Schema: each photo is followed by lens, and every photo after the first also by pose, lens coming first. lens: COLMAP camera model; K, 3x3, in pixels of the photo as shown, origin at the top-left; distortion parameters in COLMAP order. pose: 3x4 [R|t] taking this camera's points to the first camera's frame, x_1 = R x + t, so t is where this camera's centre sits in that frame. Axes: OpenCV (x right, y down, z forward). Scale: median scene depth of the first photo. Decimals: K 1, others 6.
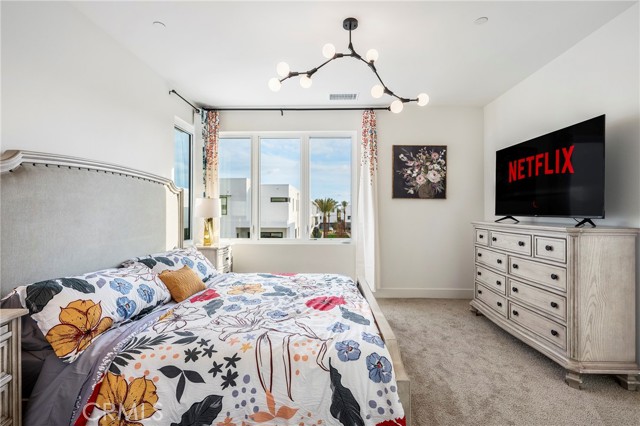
lens RADIAL K [[284.6, 0, 323.6], [0, 284.6, 207.9], [0, 0, 1]] dist [-0.001872, 0.000161]
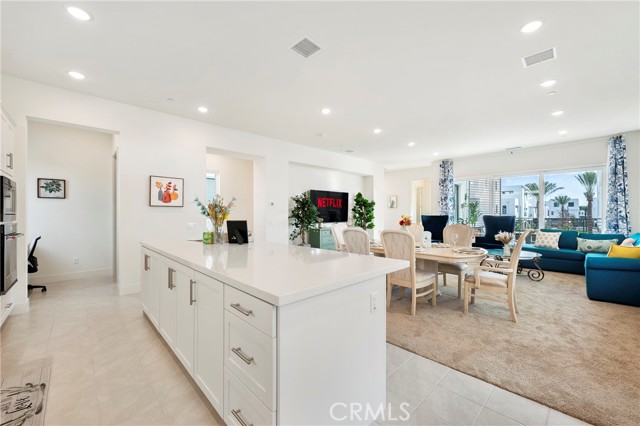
lens RADIAL K [[255.5, 0, 323.1], [0, 255.5, 211.8], [0, 0, 1]] dist [0.002170, -0.000311]
pose [[-0.702157, 0.008341, 0.711974, -0.799682], [0.001887, 0.999950, -0.009854, -0.046011], [-0.712020, -0.005575, -0.702137, 2.627137]]
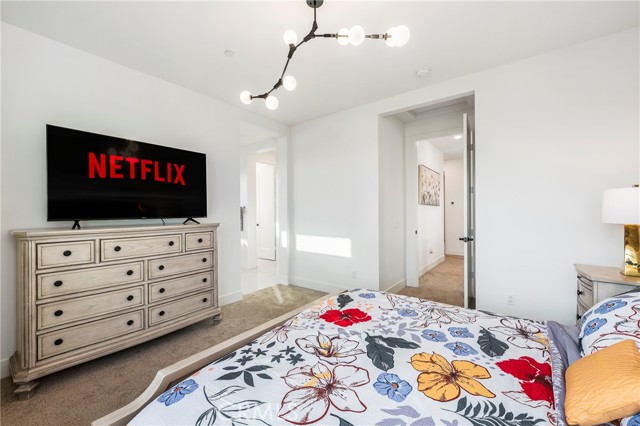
lens RADIAL K [[255.5, 0, 323.0], [0, 255.5, 212.6], [0, 0, 1]] dist [0.002170, -0.000311]
pose [[-0.811152, 0.001347, 0.584834, -0.325966], [0.000110, 0.999998, -0.002151, 0.009664], [-0.584835, -0.001680, -0.811150, 1.377614]]
